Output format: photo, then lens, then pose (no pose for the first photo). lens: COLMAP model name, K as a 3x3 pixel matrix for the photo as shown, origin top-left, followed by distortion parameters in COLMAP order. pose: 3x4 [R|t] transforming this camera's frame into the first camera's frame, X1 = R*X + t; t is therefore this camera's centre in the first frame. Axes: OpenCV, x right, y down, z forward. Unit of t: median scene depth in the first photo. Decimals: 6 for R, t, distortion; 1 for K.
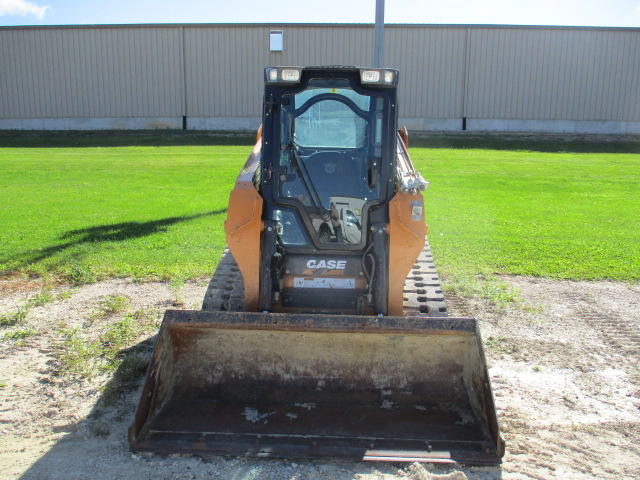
lens RADIAL K [[556.9, 0, 323.6], [0, 556.9, 243.3], [0, 0, 1]] dist [-0.032025, -0.002425]
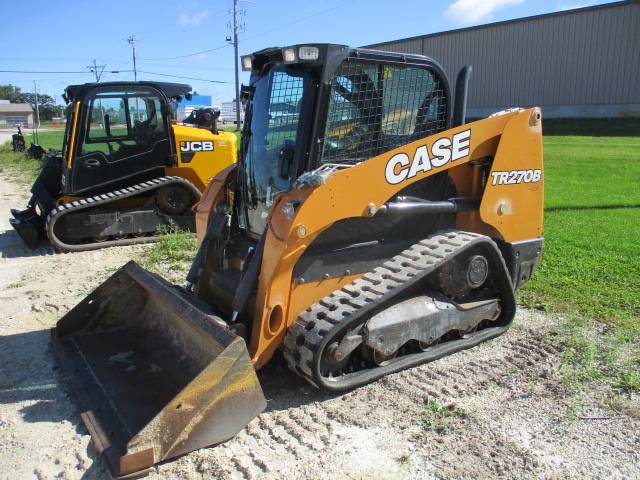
lens RADIAL K [[556.9, 0, 320.1], [0, 556.9, 240.3], [0, 0, 1]] dist [-0.032025, -0.002425]
pose [[0.602061, 0.163671, -0.781495, 0.866550], [-0.152380, 0.984328, 0.088758, -0.090895], [0.783775, 0.065647, 0.617566, 0.501881]]
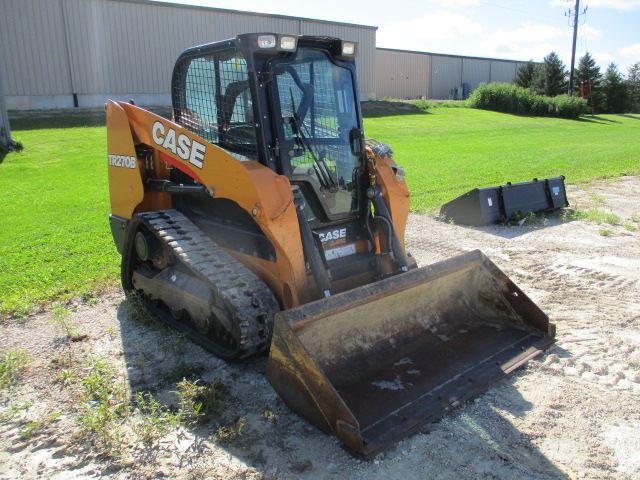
lens RADIAL K [[556.9, 0, 322.4], [0, 556.9, 242.2], [0, 0, 1]] dist [-0.032025, -0.002425]
pose [[0.714915, -0.197993, 0.670593, -0.718317], [0.170682, 0.979474, 0.107228, -0.063914], [-0.678059, 0.037799, 0.734035, 0.282683]]
